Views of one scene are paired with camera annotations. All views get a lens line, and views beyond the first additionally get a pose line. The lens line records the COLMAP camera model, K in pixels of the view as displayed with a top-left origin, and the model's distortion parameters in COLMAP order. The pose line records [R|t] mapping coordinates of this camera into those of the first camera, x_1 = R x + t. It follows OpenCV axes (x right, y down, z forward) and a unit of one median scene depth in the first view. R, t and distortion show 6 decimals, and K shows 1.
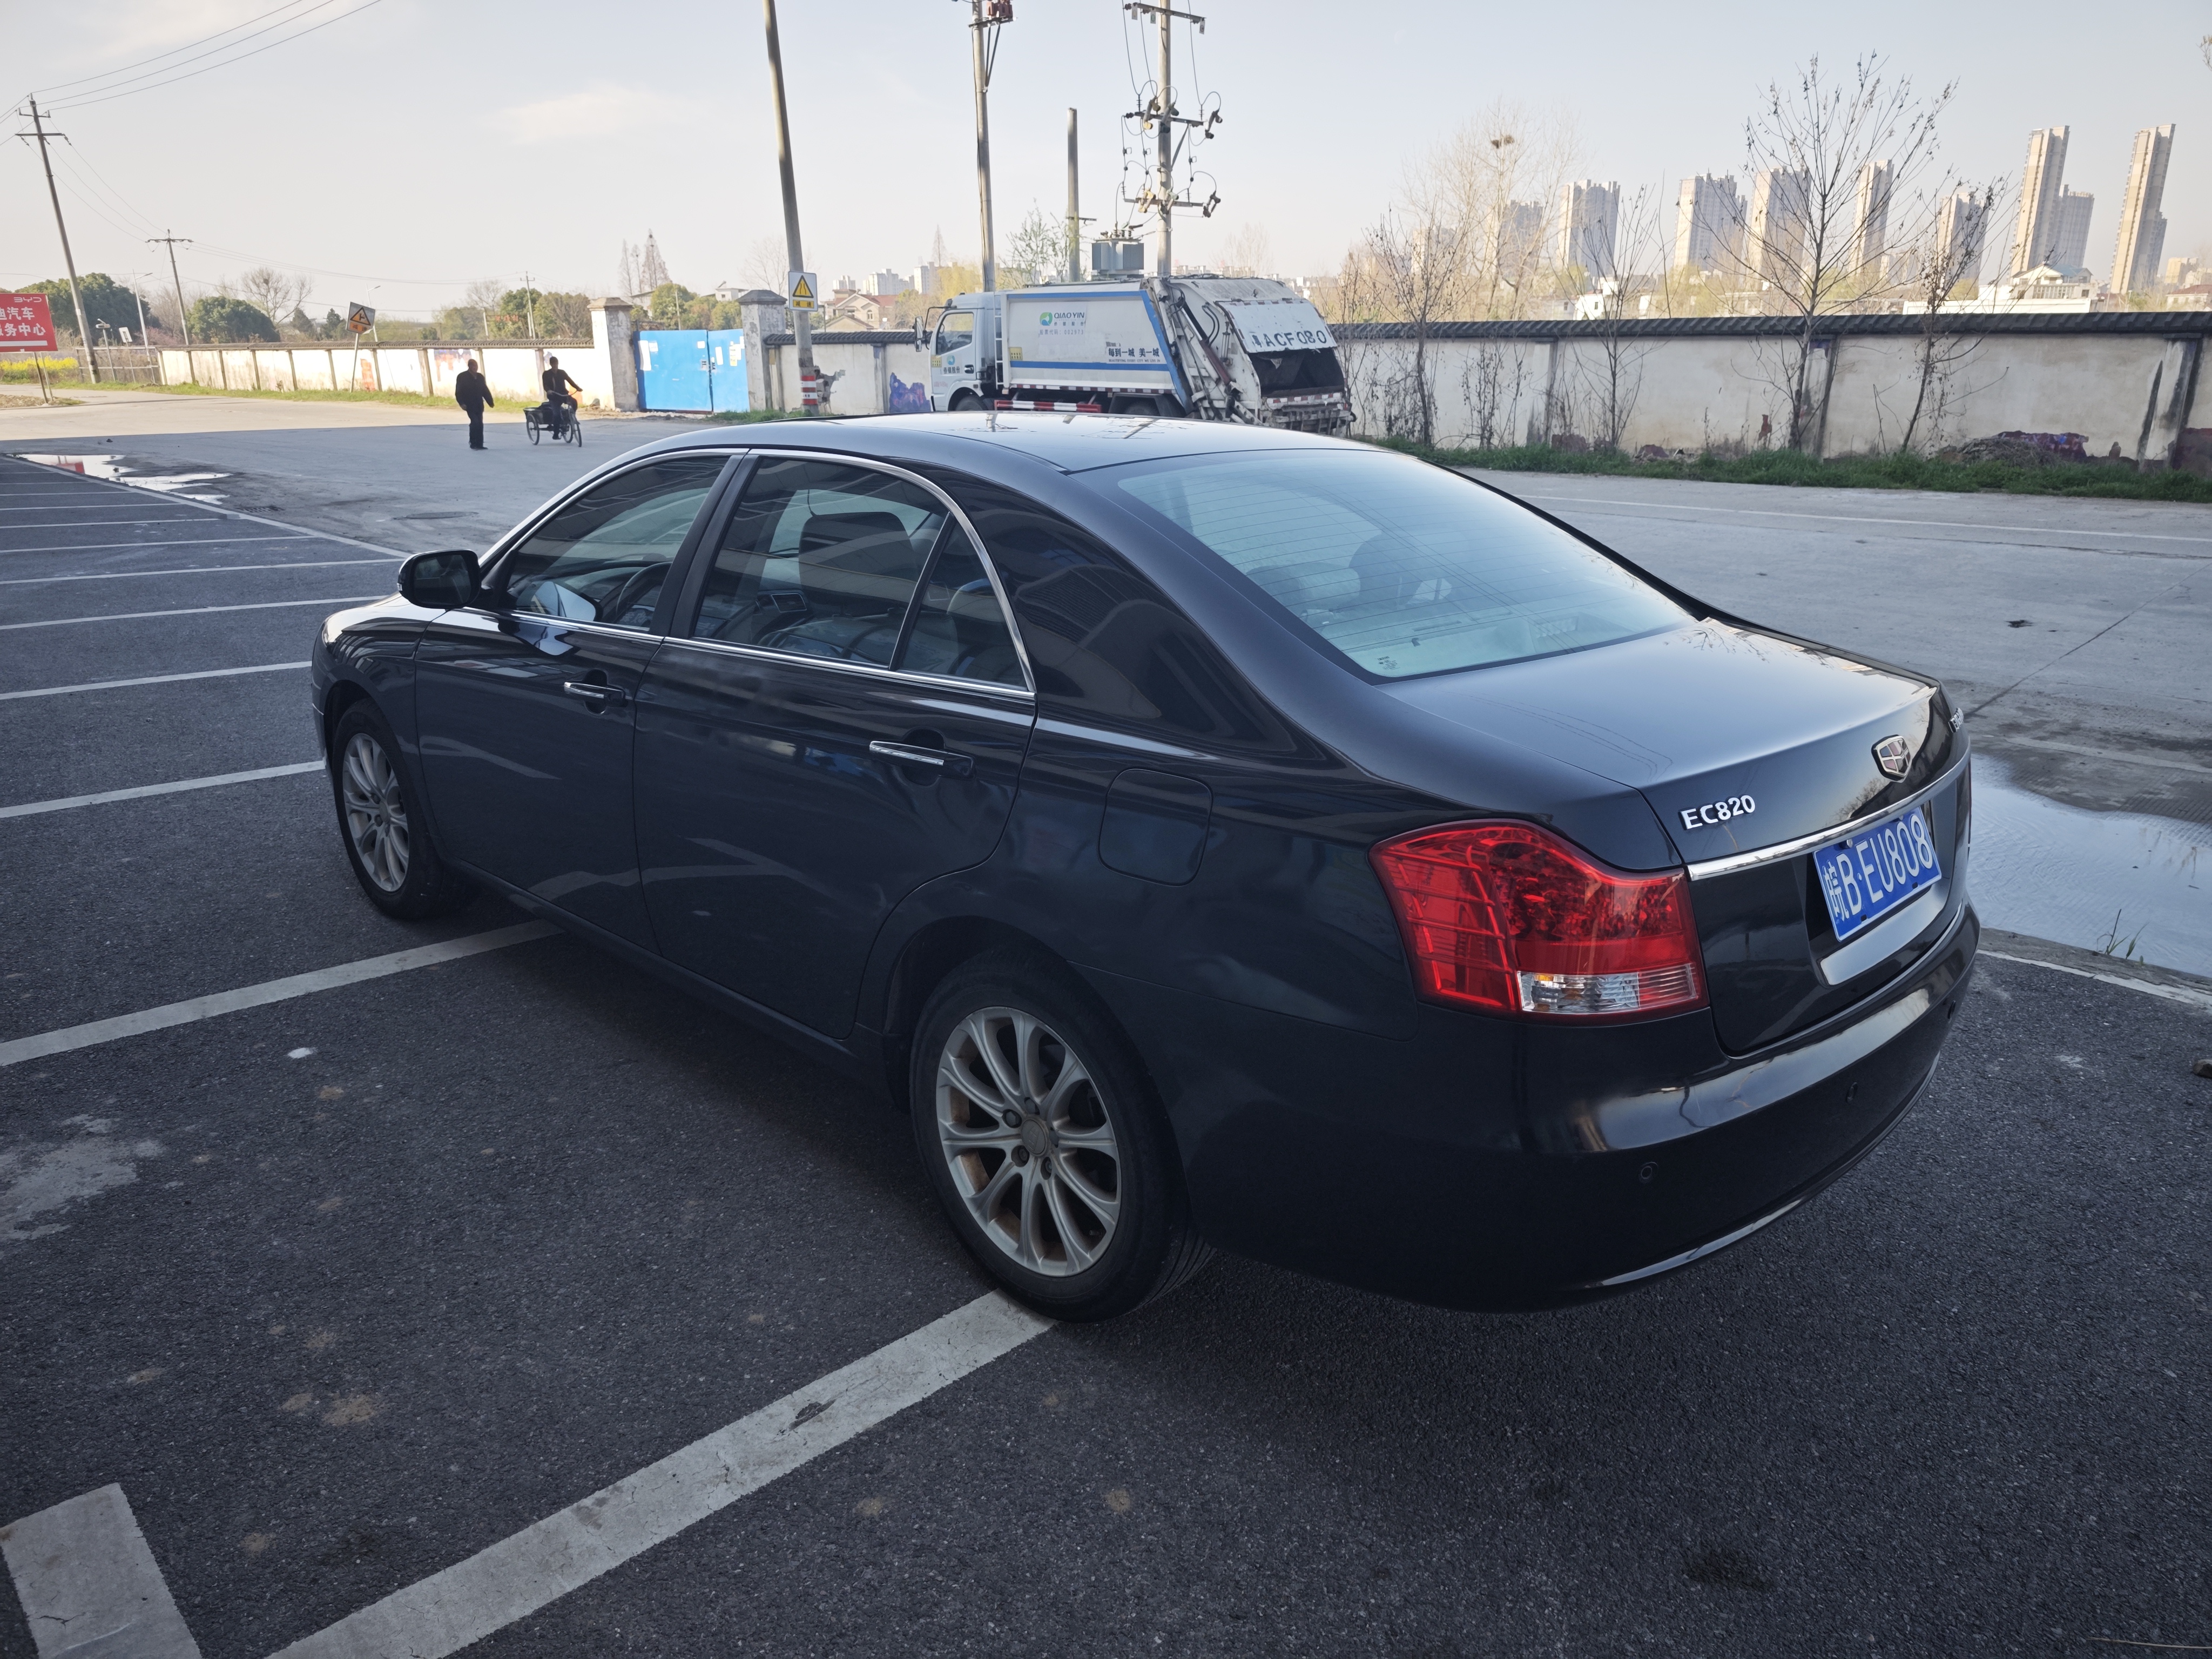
lens RADIAL K [[1510.2, 0, 1105.6], [0, 1510.2, 827.7], [0, 0, 1]] dist [0.014777, -0.019130]
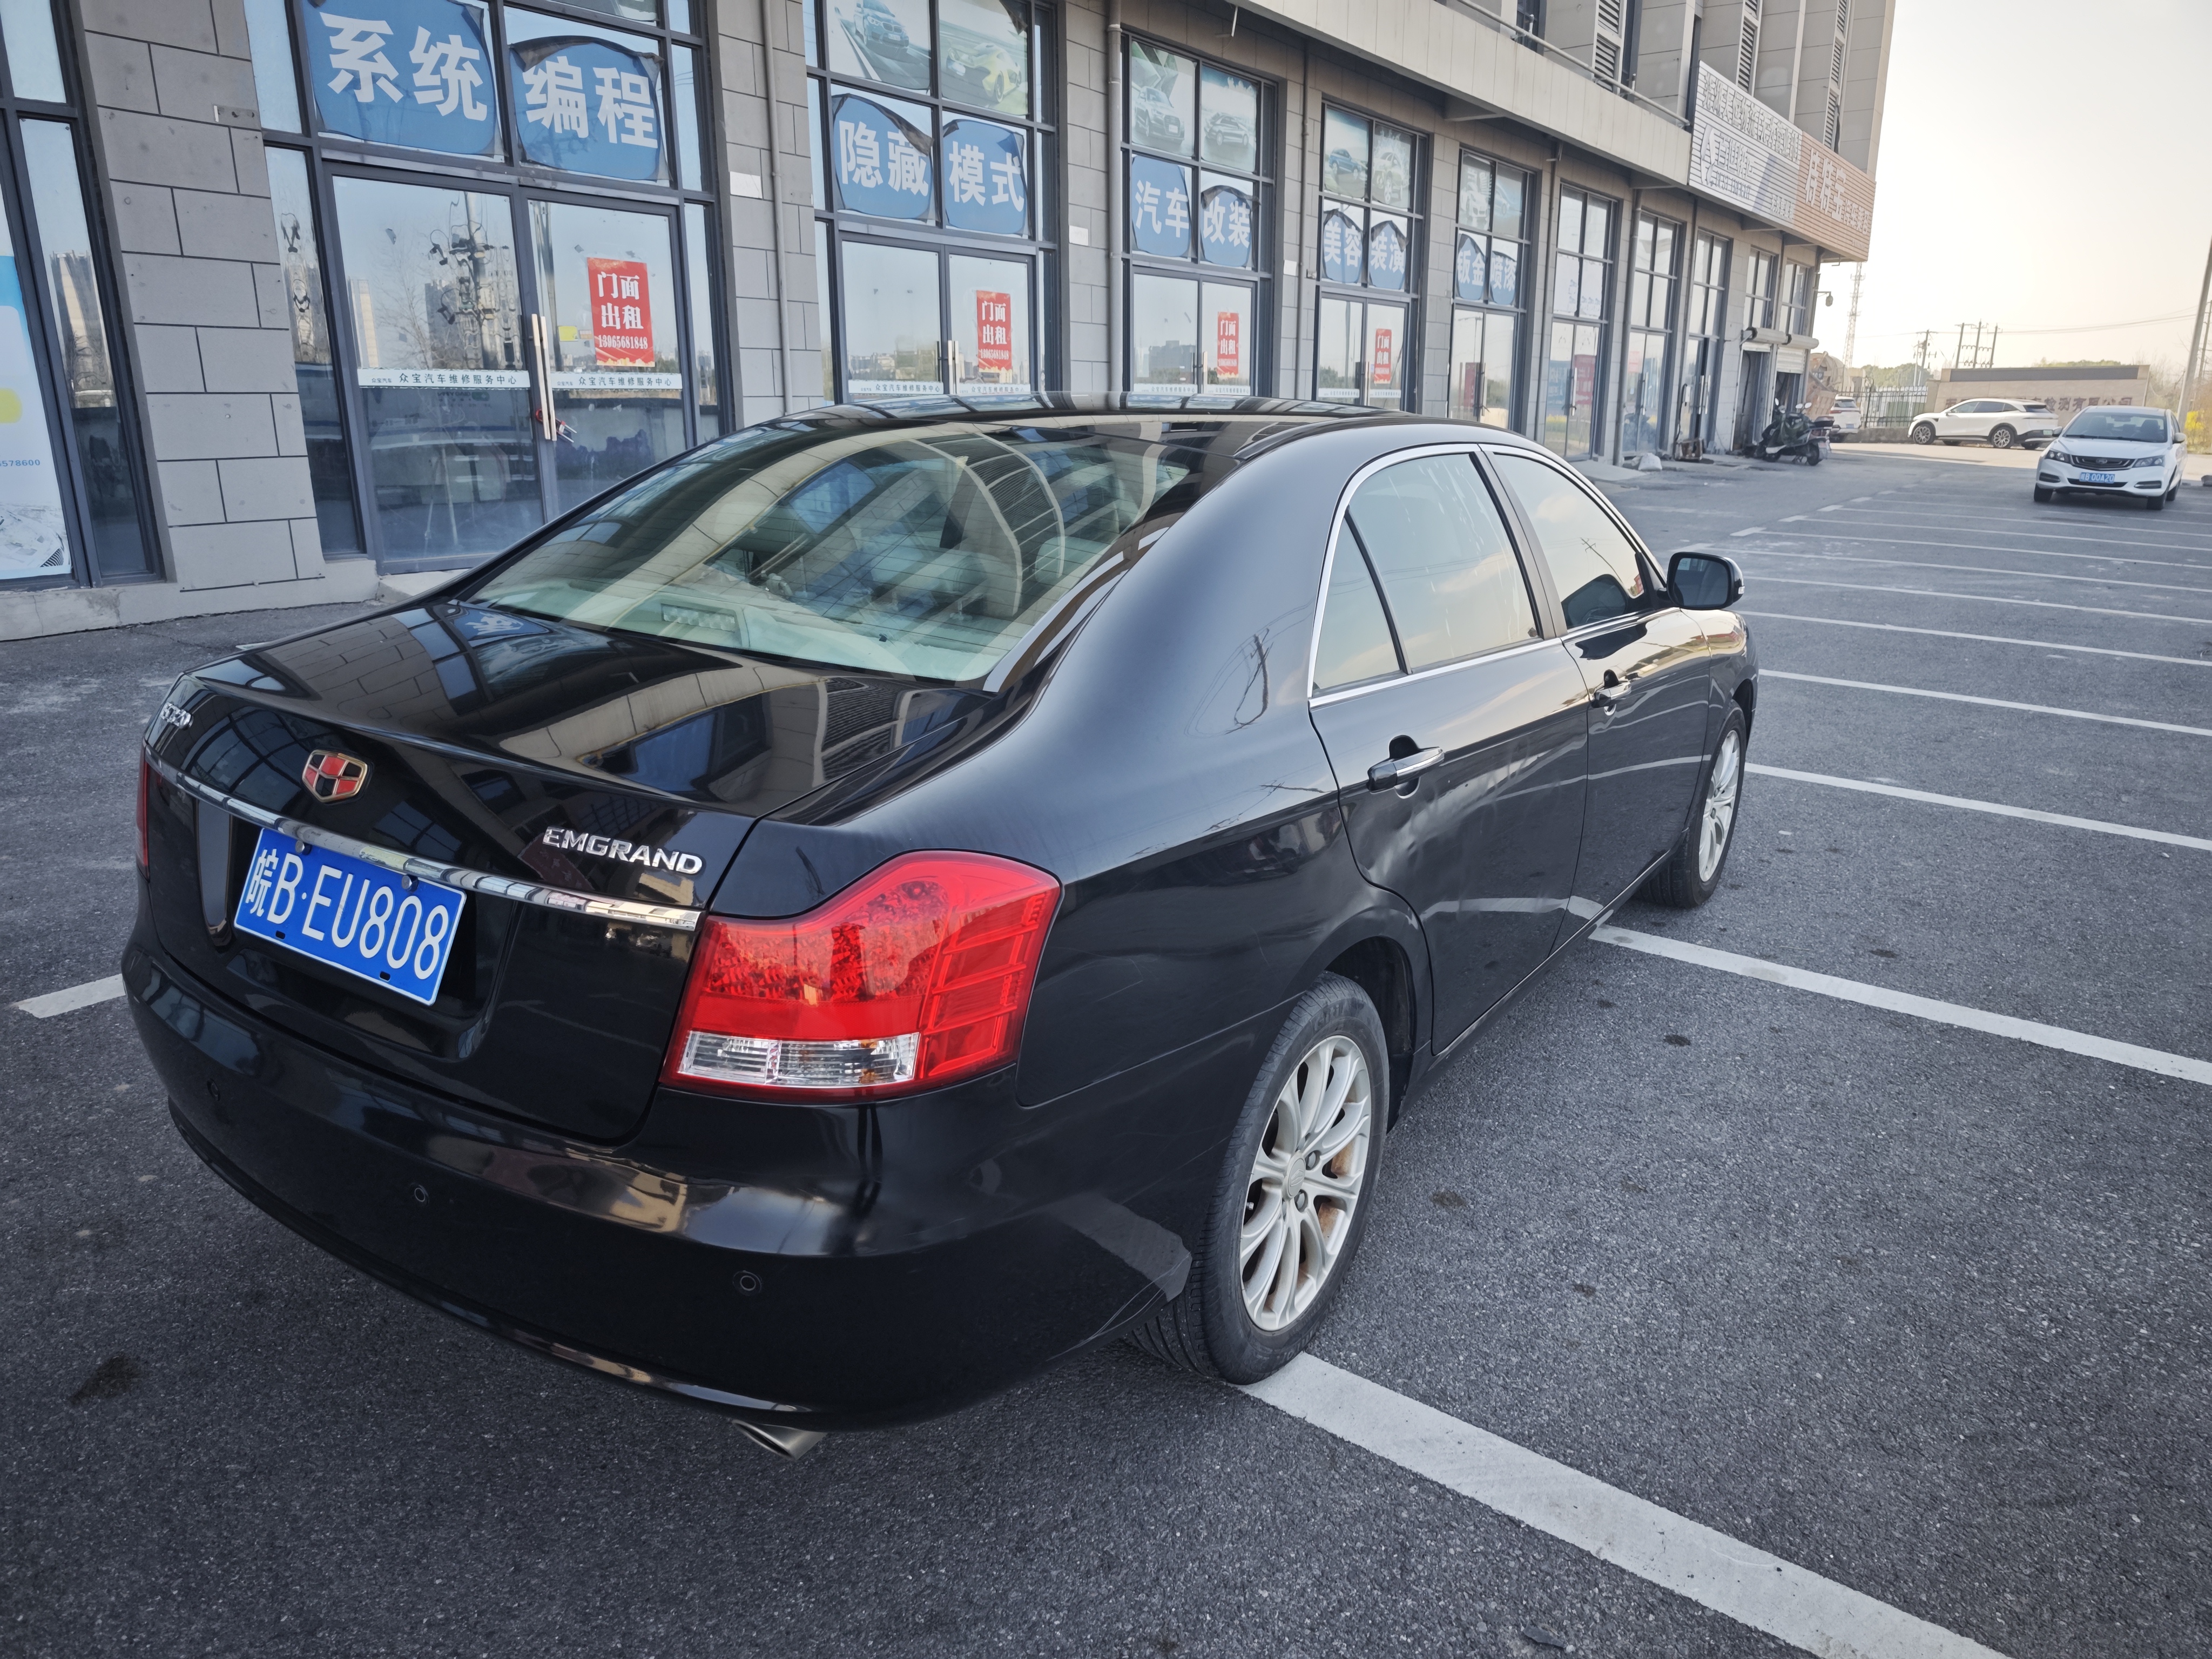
lens RADIAL K [[1510.2, 0, 1120.1], [0, 1510.2, 819.0], [0, 0, 1]] dist [0.014777, -0.019130]
pose [[0.204692, 0.267300, -0.941622, 0.087702], [-0.301234, 0.932505, 0.199229, -0.019971], [0.931321, 0.242868, 0.271396, 0.075464]]
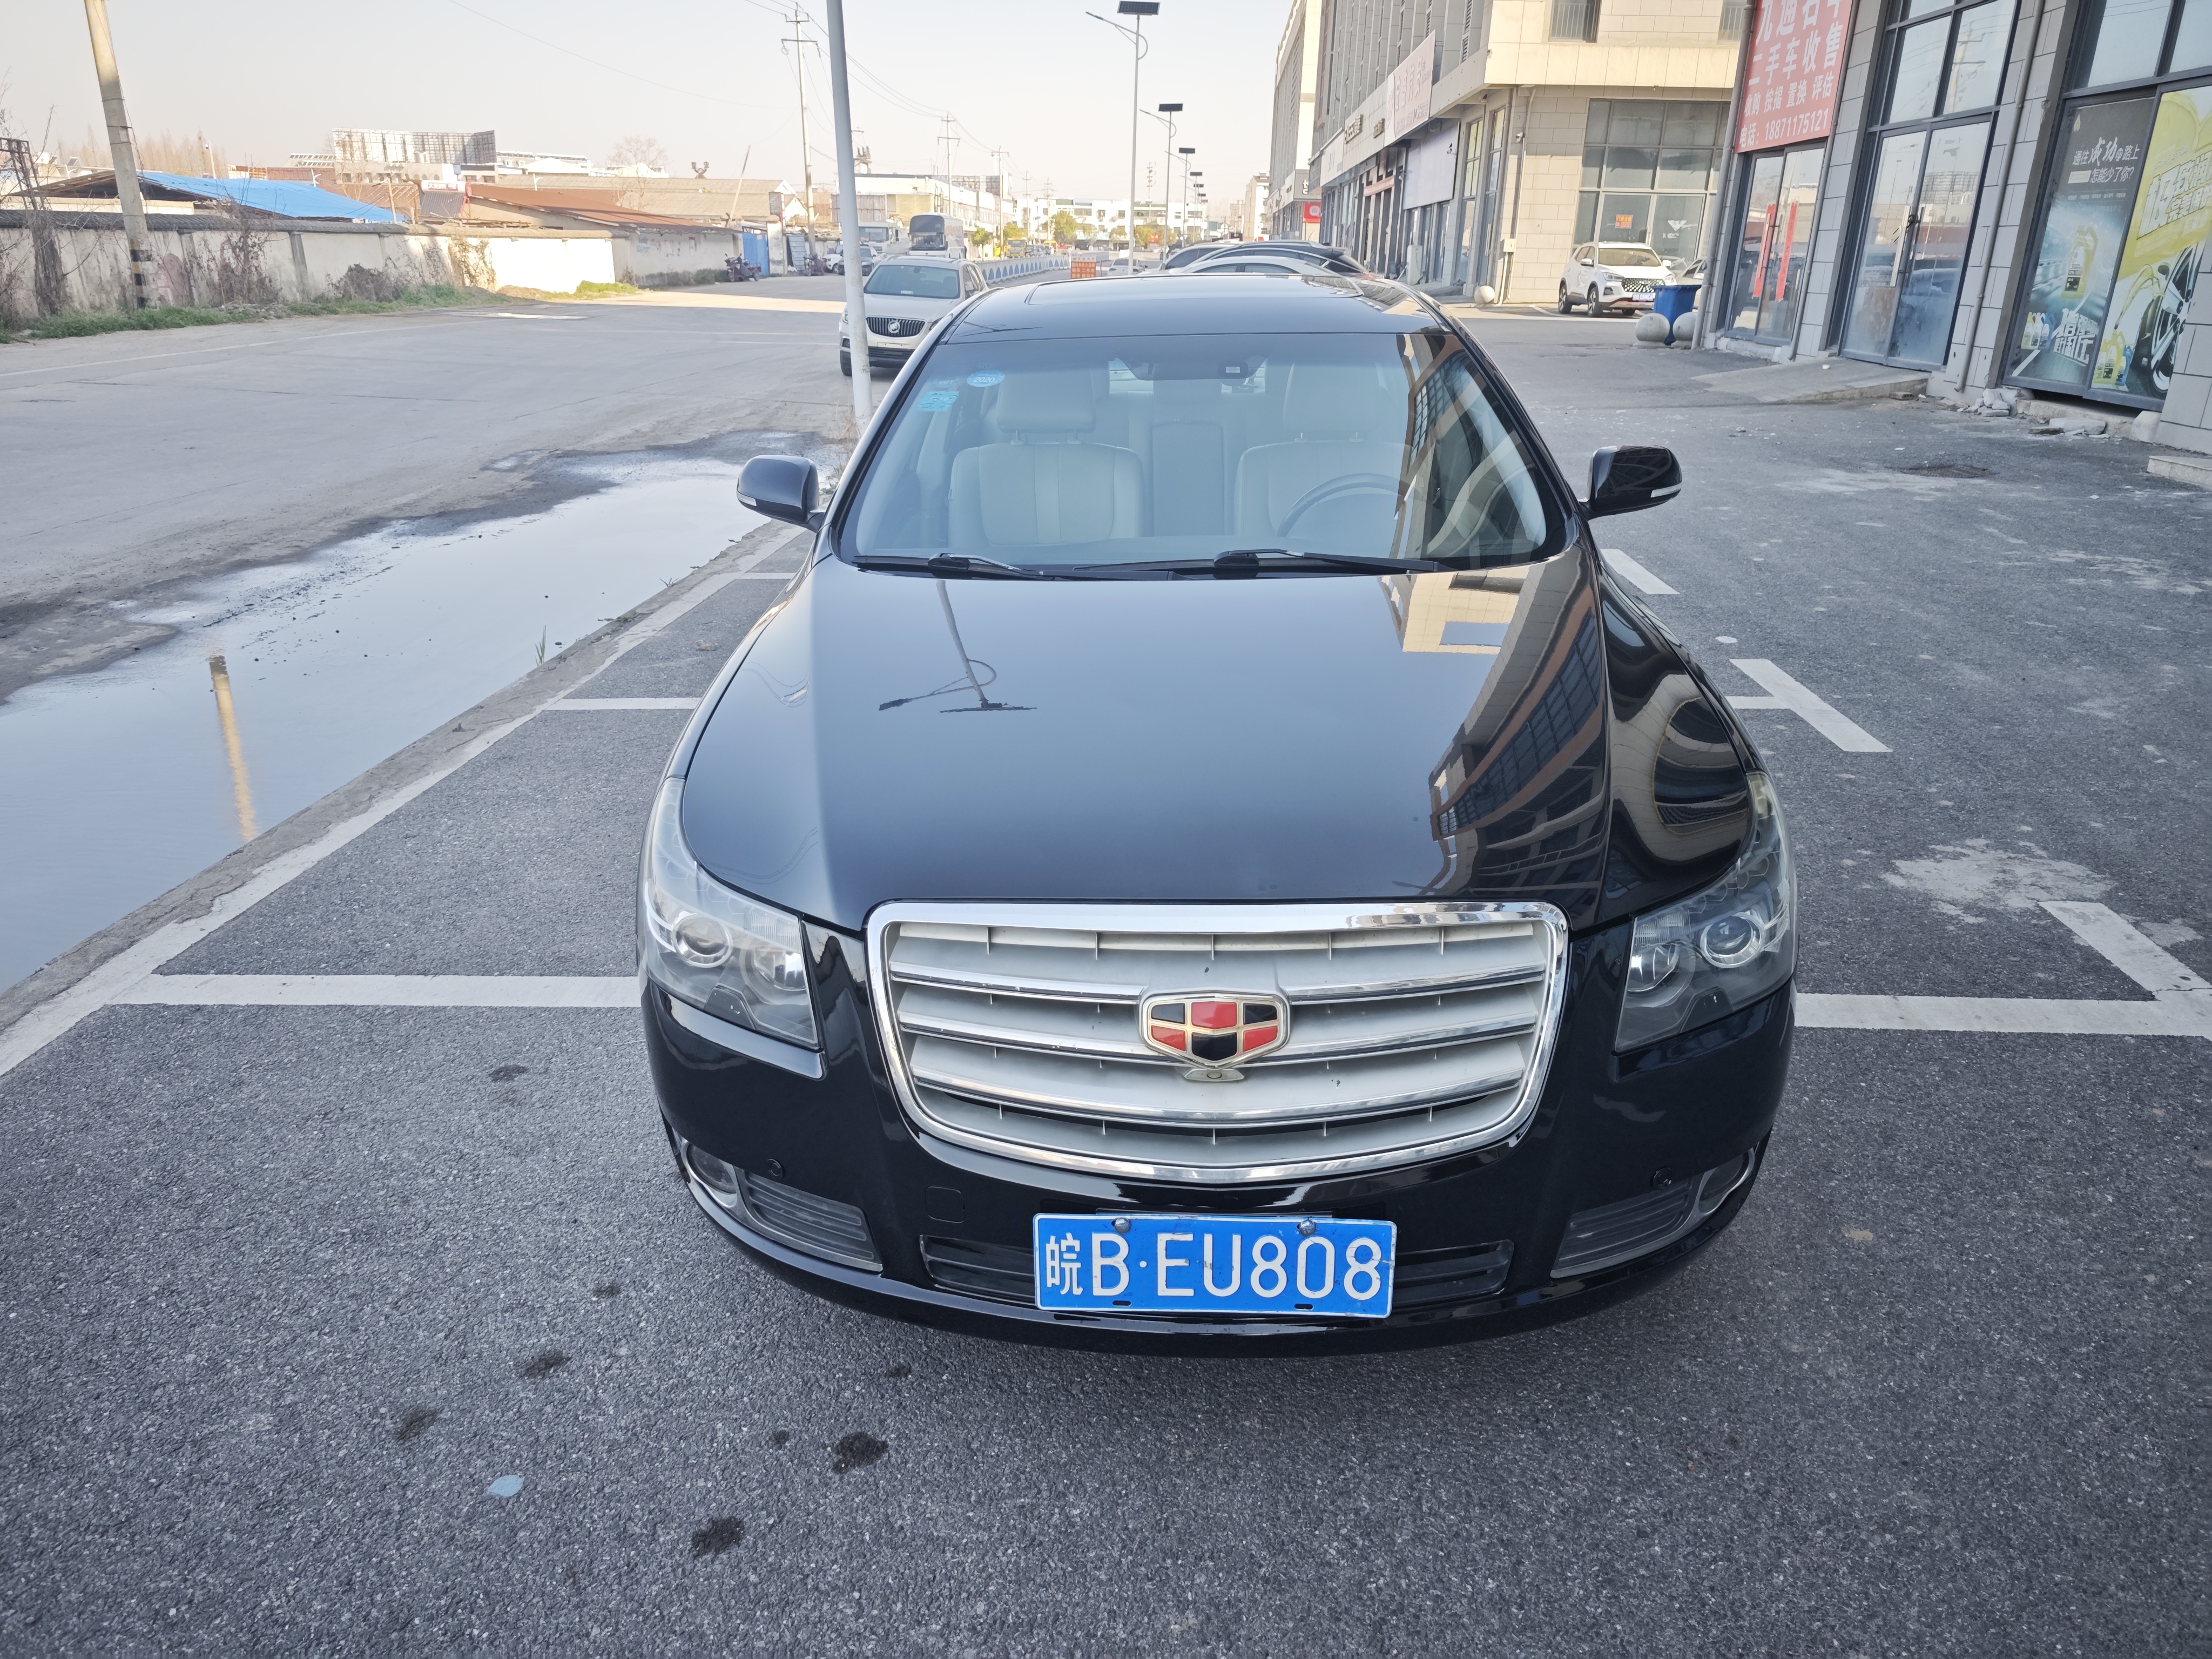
lens RADIAL K [[1510.2, 0, 1109.3], [0, 1510.2, 830.6], [0, 0, 1]] dist [0.014777, -0.019130]
pose [[-0.674142, -0.267062, 0.688629, -0.091832], [0.216155, 0.820186, 0.529690, -0.054244], [-0.706264, 0.505937, -0.495196, 0.180628]]
